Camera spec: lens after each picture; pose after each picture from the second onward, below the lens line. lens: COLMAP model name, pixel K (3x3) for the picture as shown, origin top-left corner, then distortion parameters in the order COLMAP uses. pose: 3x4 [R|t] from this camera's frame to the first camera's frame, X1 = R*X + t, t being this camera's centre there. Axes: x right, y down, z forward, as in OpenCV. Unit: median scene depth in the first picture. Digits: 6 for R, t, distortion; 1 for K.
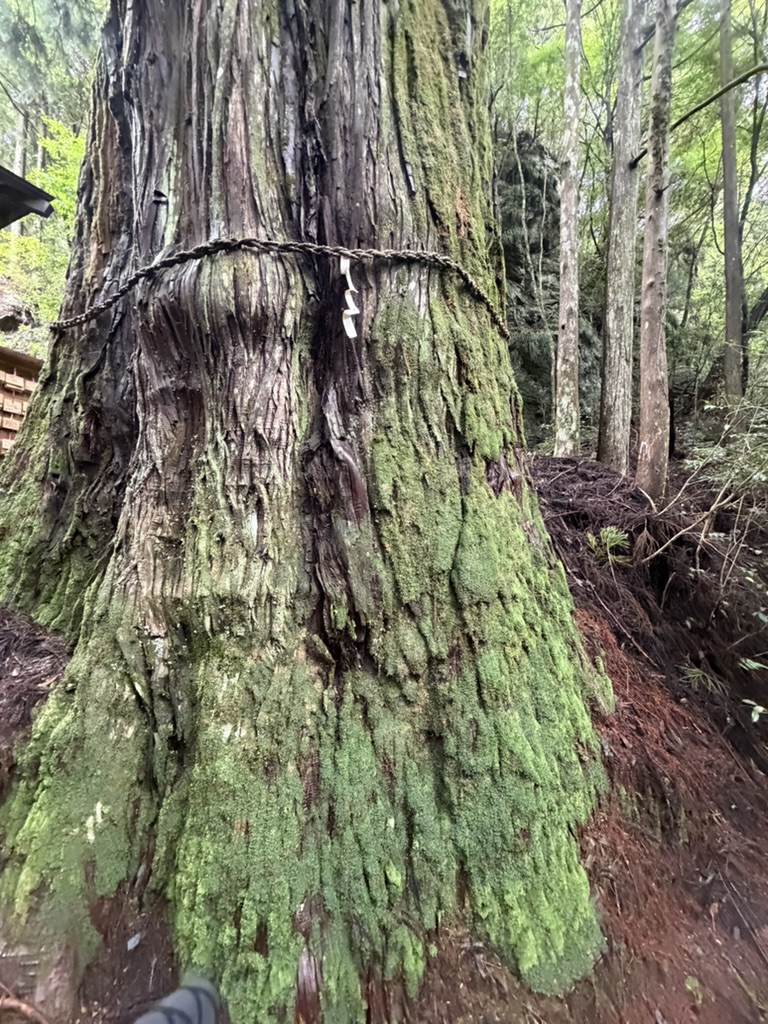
lens RADIAL K [[406.4, 0, 384.0], [0, 406.4, 512.0], [0, 0, 1]] dist [0.000481, -0.000118]
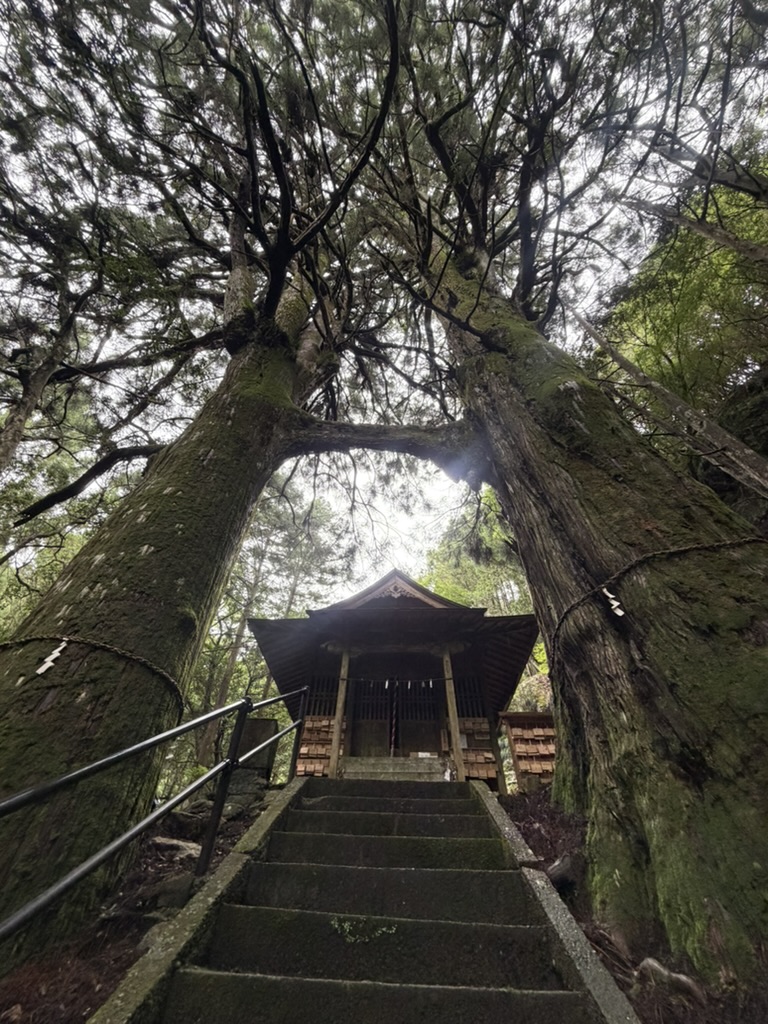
lens RADIAL K [[406.4, 0, 384.0], [0, 406.4, 512.0], [0, 0, 1]] dist [0.000481, -0.000118]
pose [[0.375996, -0.696741, -0.610884, 1.145199], [0.052983, 0.674346, -0.736512, 0.736549], [0.925105, 0.244559, 0.290467, -0.960505]]
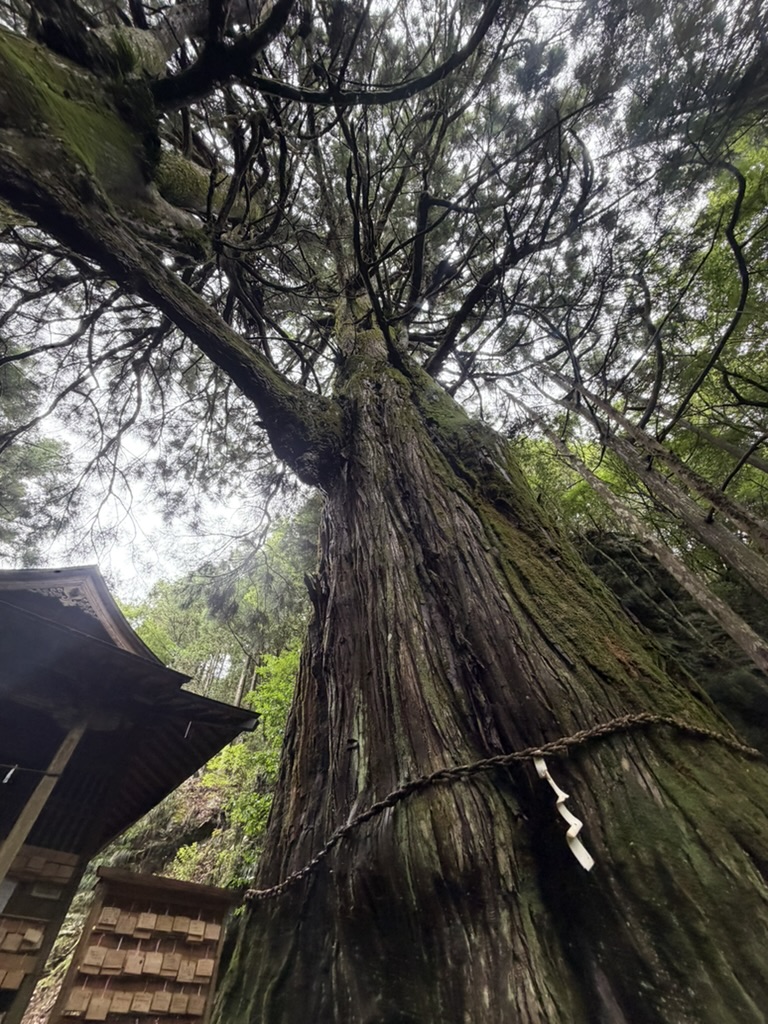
lens RADIAL K [[406.4, 0, 384.0], [0, 406.4, 512.0], [0, 0, 1]] dist [0.000481, -0.000118]
pose [[0.907675, -0.388455, -0.158834, -0.047637], [0.106377, 0.579068, -0.808309, -0.234936], [0.405967, 0.716786, 0.566929, -0.054893]]
